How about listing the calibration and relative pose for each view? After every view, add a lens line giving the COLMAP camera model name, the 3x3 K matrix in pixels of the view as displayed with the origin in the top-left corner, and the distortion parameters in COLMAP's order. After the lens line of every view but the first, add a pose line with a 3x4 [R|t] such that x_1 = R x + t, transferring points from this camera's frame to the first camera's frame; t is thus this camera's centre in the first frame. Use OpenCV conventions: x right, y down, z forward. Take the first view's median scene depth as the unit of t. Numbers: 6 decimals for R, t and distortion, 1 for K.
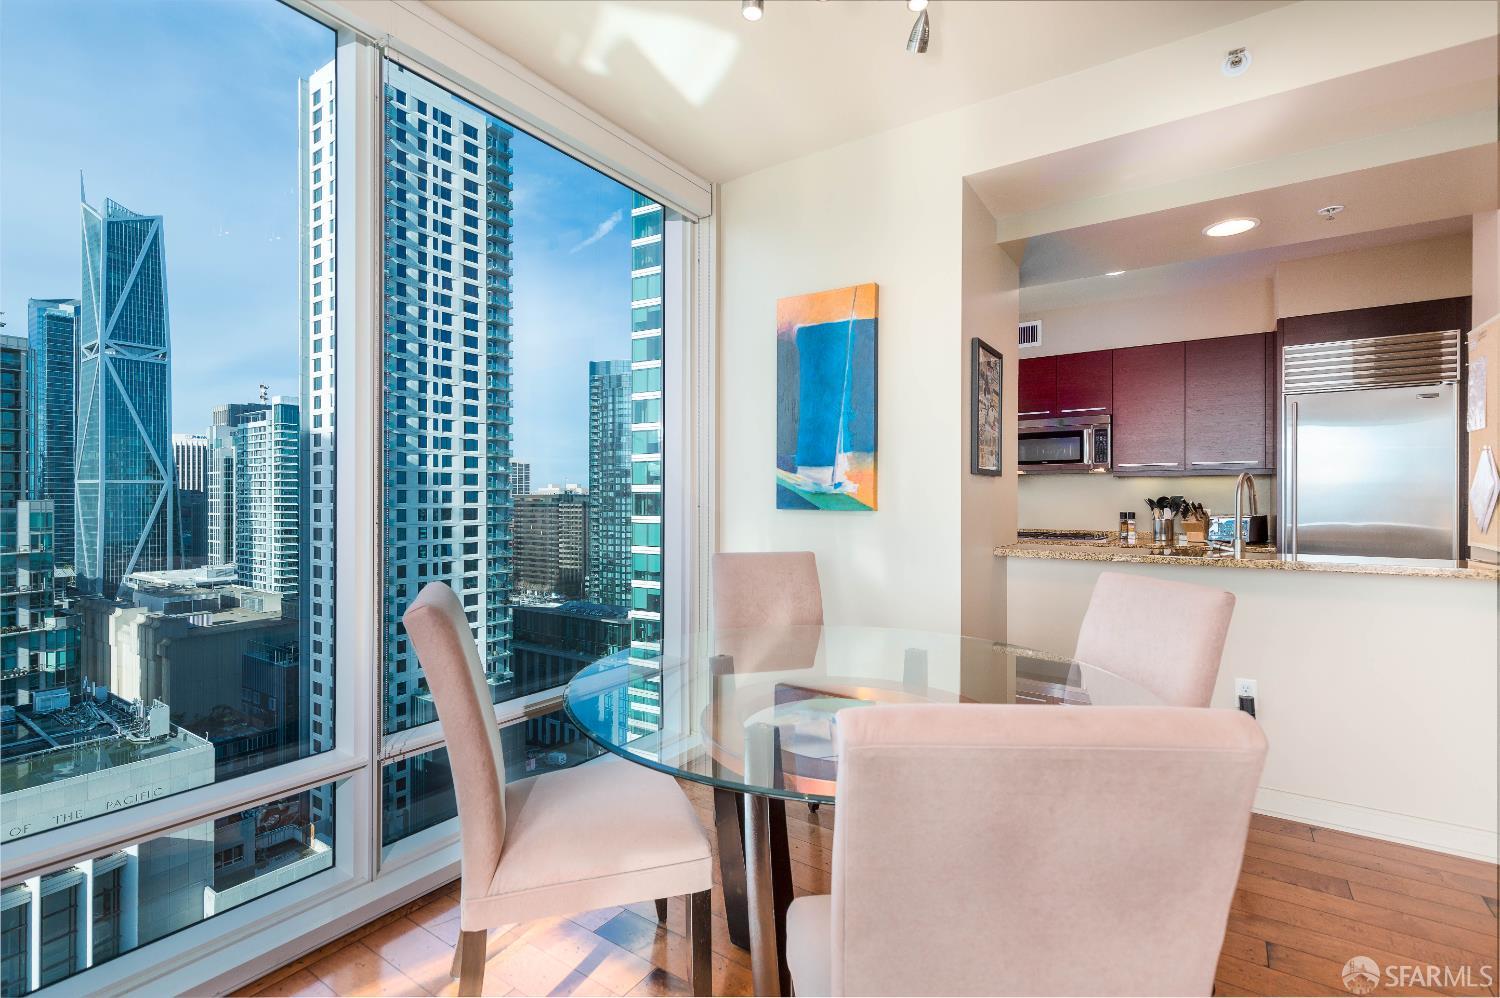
lens RADIAL K [[682.6, 0, 764.5], [0, 682.6, 495.3], [0, 0, 1]] dist [0.009198, -0.001431]
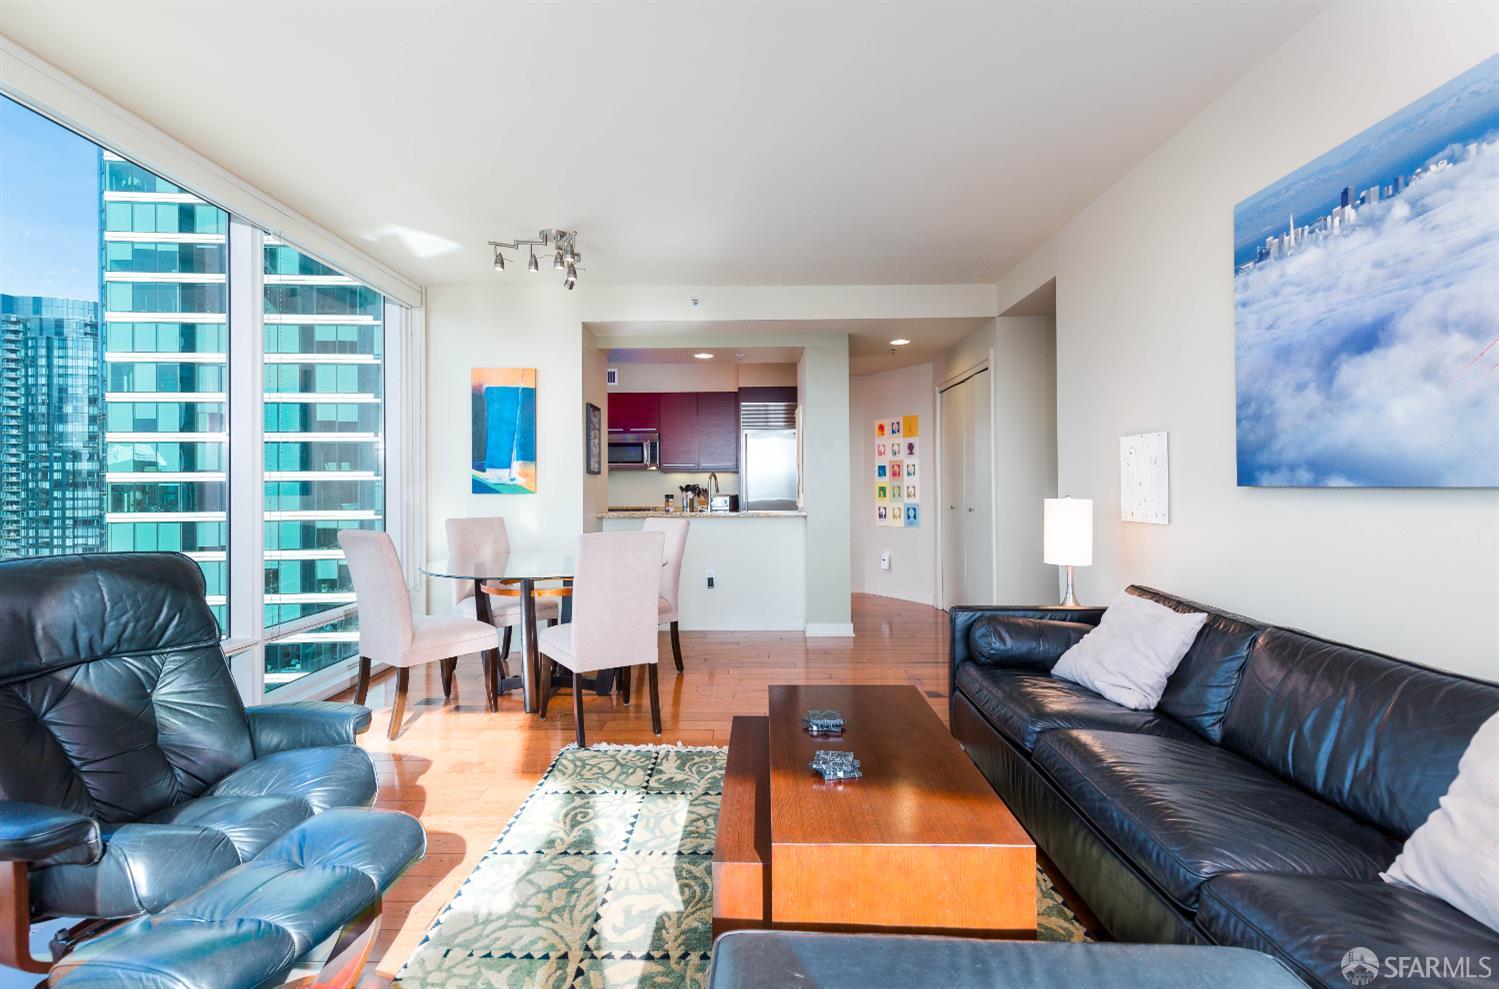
lens RADIAL K [[682.2, 0, 747.3], [0, 682.2, 509.5], [0, 0, 1]] dist [0.009198, -0.001431]
pose [[0.838537, -0.026269, 0.544211, -0.204378], [0.005732, 0.999207, 0.039401, -0.001559], [-0.544814, -0.029920, 0.838023, -0.478521]]
